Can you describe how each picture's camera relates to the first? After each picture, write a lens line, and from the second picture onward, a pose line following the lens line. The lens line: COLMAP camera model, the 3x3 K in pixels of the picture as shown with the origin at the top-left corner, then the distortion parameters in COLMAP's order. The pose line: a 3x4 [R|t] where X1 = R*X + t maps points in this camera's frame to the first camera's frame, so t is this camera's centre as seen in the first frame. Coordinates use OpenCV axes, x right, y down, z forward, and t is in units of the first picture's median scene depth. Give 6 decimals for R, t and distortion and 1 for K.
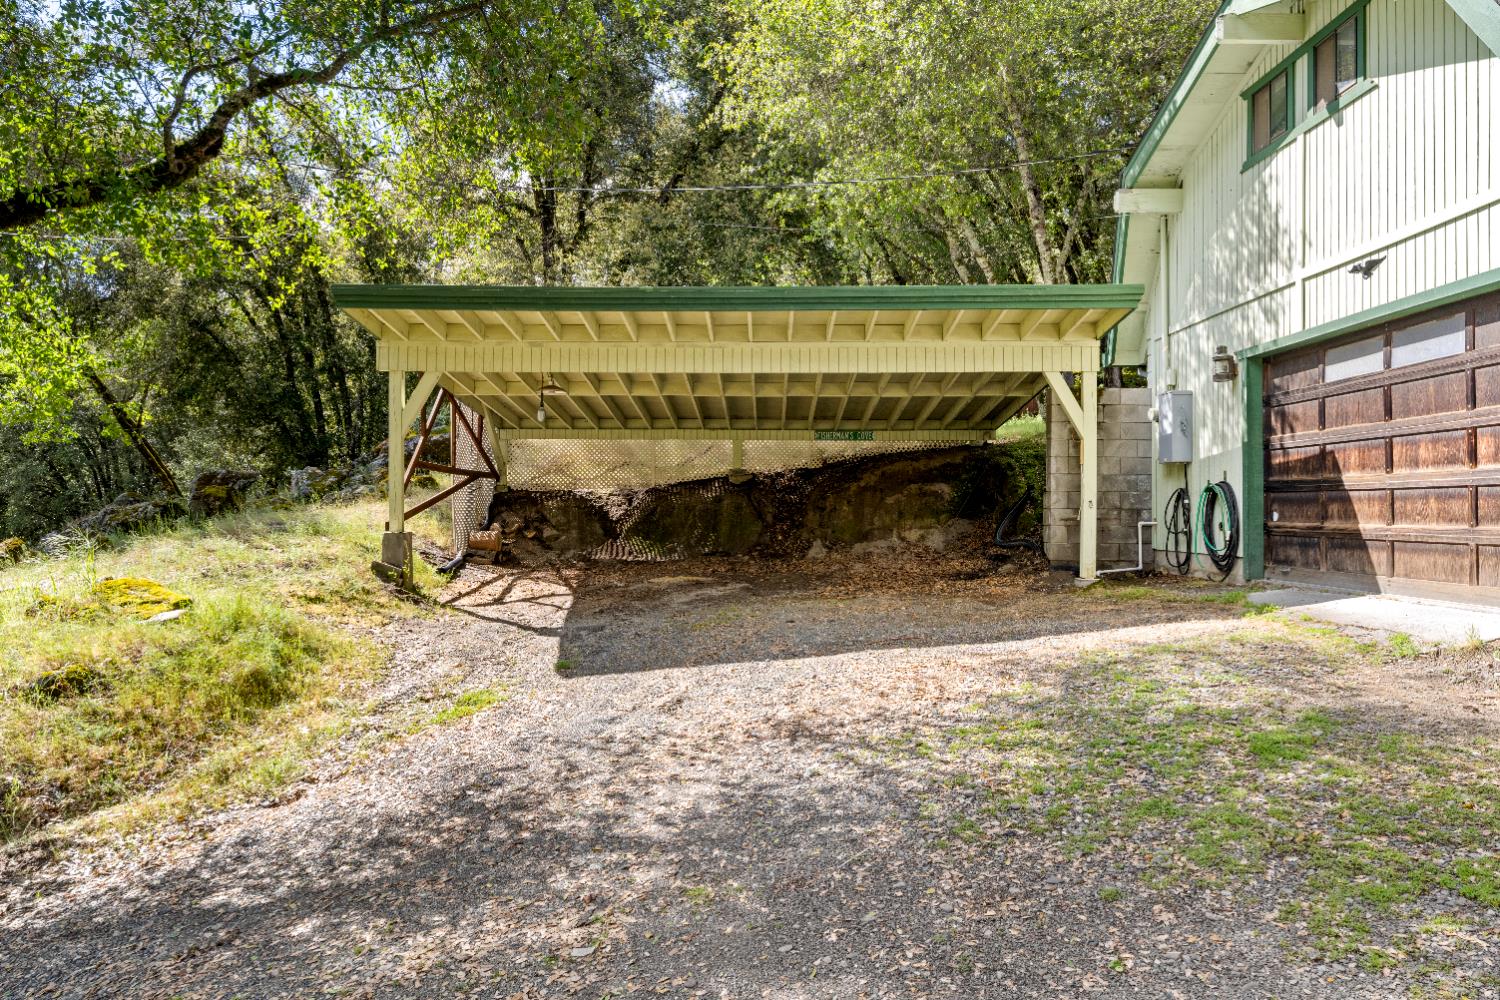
lens RADIAL K [[1001.8, 0, 747.4], [0, 1001.8, 497.1], [0, 0, 1]] dist [-0.000988, 0.002179]
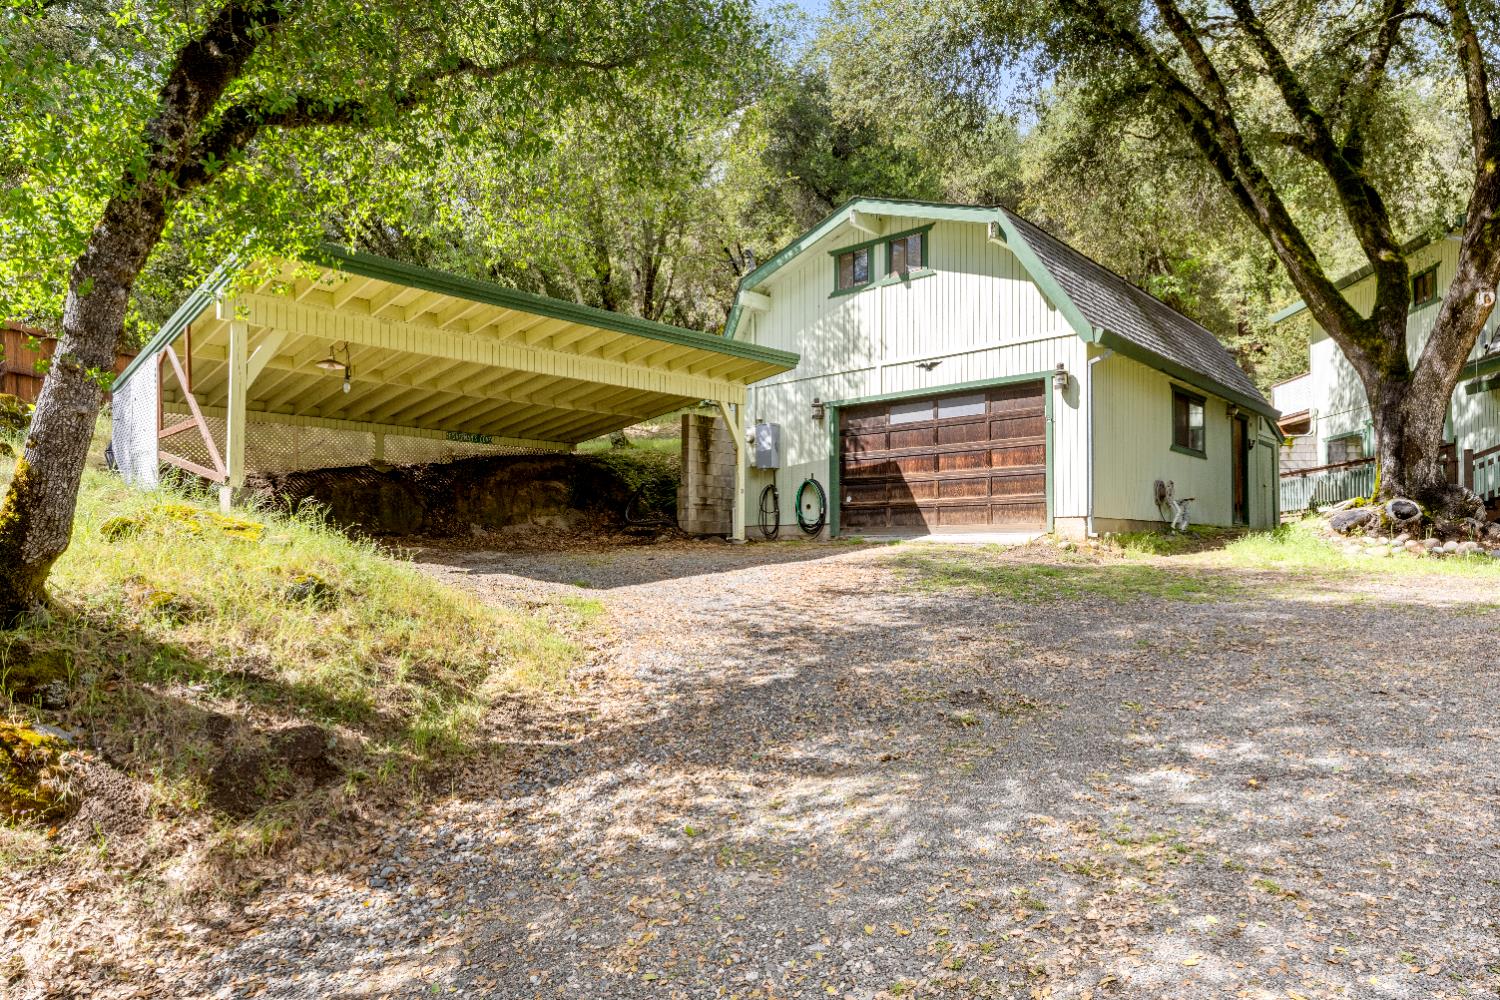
lens RADIAL K [[877.8, 0, 779.9], [0, 877.8, 518.7], [0, 0, 1]] dist [0.001528, -0.002246]
pose [[0.688929, 0.017873, 0.724609, -0.652289], [-0.007493, 0.999818, -0.017537, 0.079971], [-0.724791, 0.006653, 0.688937, 0.034658]]
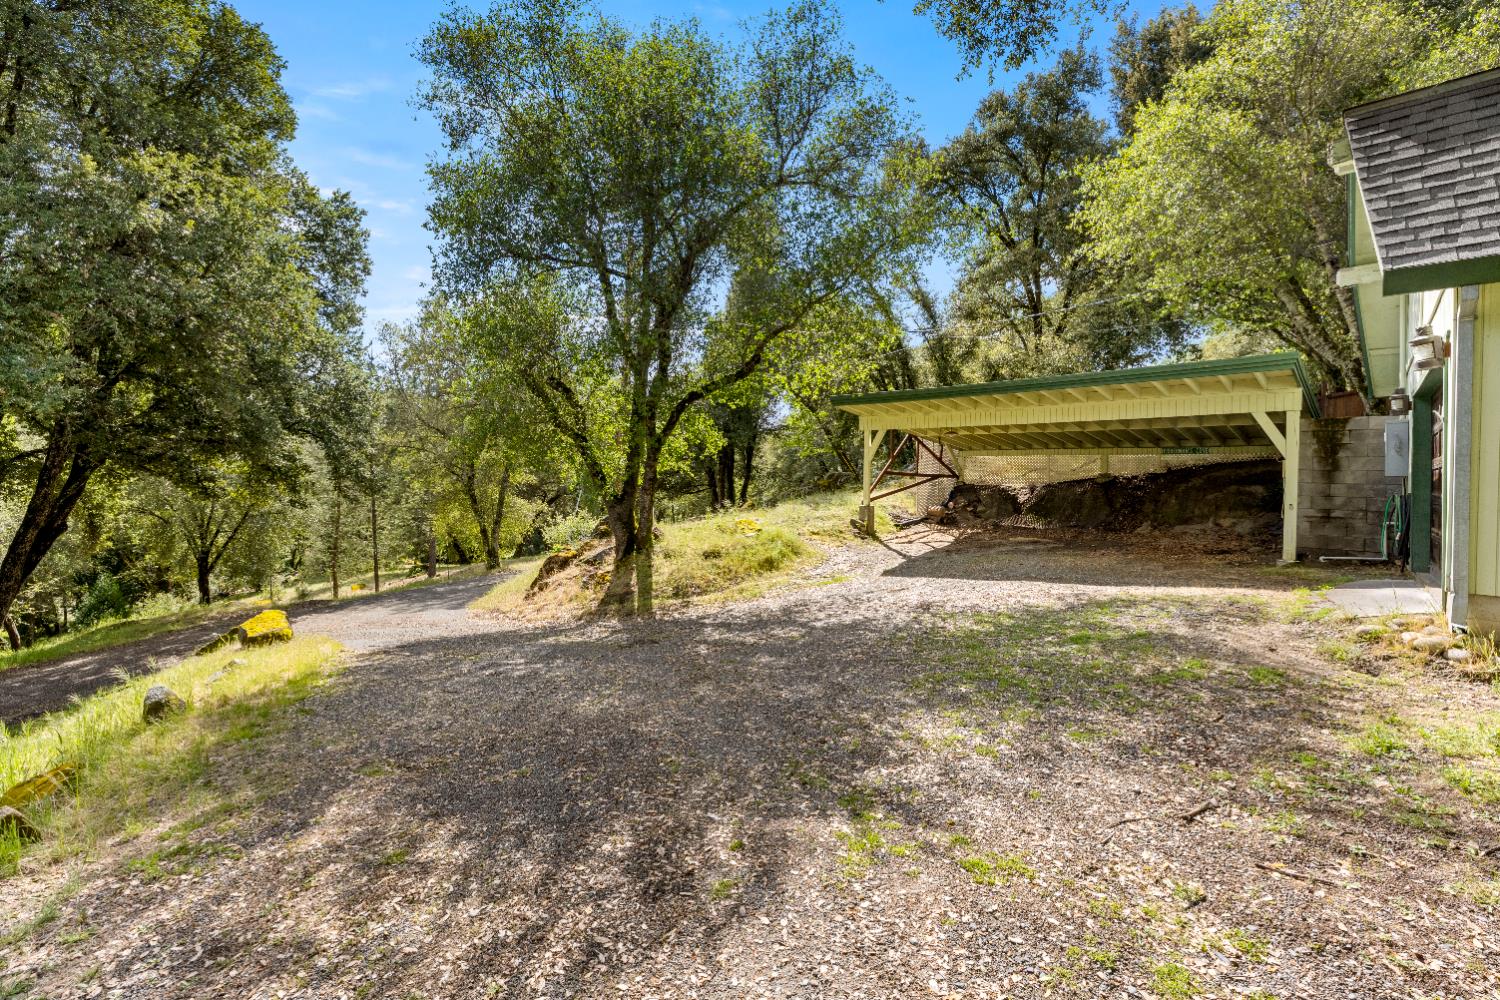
lens RADIAL K [[635.7, 0, 740.1], [0, 635.7, 477.7], [0, 0, 1]] dist [-0.001120, -0.000191]
pose [[0.708164, 0.011890, -0.705948, 0.471867], [-0.011860, 0.999917, 0.004944, -0.031922], [0.705948, 0.004871, 0.708247, -0.173982]]
